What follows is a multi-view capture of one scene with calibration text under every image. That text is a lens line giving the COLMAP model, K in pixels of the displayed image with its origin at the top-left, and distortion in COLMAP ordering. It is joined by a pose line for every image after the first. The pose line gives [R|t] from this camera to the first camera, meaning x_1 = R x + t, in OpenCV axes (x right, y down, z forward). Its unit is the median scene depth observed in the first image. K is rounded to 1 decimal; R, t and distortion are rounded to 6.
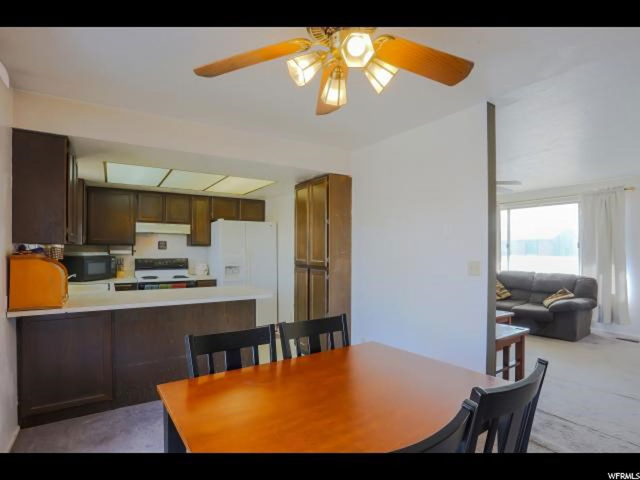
lens RADIAL K [[349.2, 0, 320.0], [0, 349.2, 240.0], [0, 0, 1]] dist [-0.015199, 0.001172]
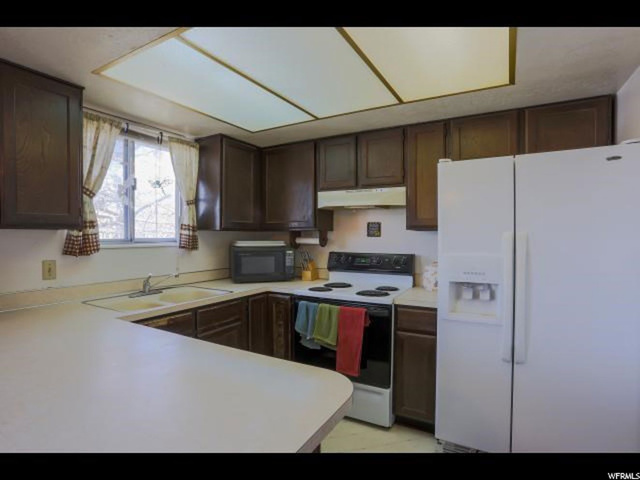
lens RADIAL K [[335.5, 0, 315.9], [0, 335.5, 240.2], [0, 0, 1]] dist [-0.041444, 0.000903]
pose [[0.450739, 0.009096, -0.892610, -0.011818], [0.020881, 0.999567, 0.020730, 0.019764], [0.892412, -0.027982, 0.450354, 0.704048]]
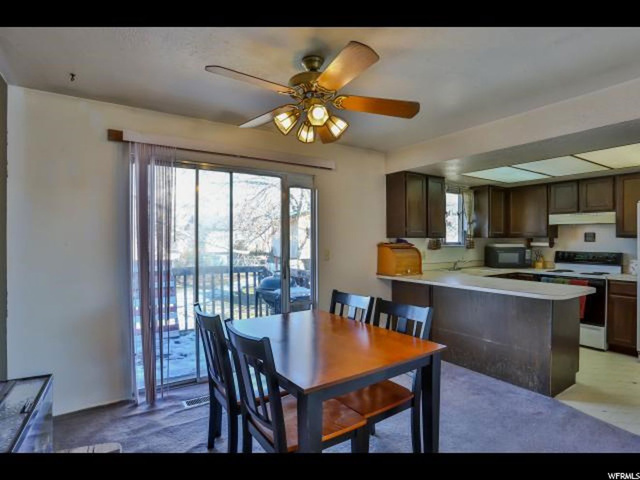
lens RADIAL K [[349.2, 0, 320.0], [0, 349.2, 240.0], [0, 0, 1]] dist [-0.015199, 0.001172]
pose [[0.025000, -0.000610, -0.999687, 0.432903], [0.020617, 0.999787, -0.000095, 0.008412], [0.999475, -0.020608, 0.025007, 0.302738]]
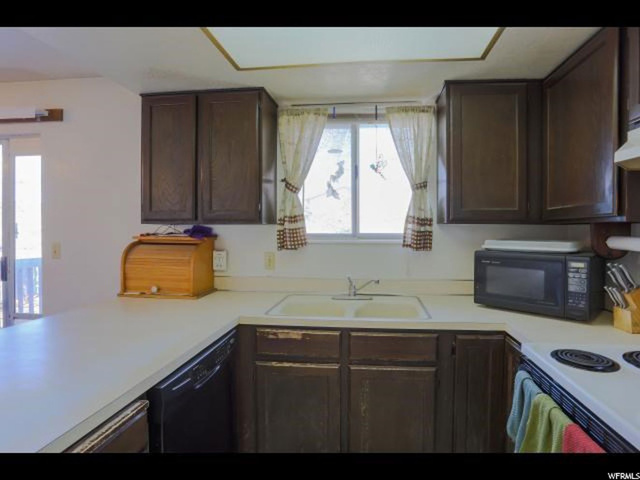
lens RADIAL K [[358.4, 0, 341.5], [0, 358.4, 225.8], [0, 0, 1]] dist [-0.040965, 0.000720]
pose [[-0.621394, -0.006443, -0.783472, -0.181892], [0.012315, 0.999762, -0.017989, 0.020244], [0.783401, -0.020827, -0.621167, 0.954107]]
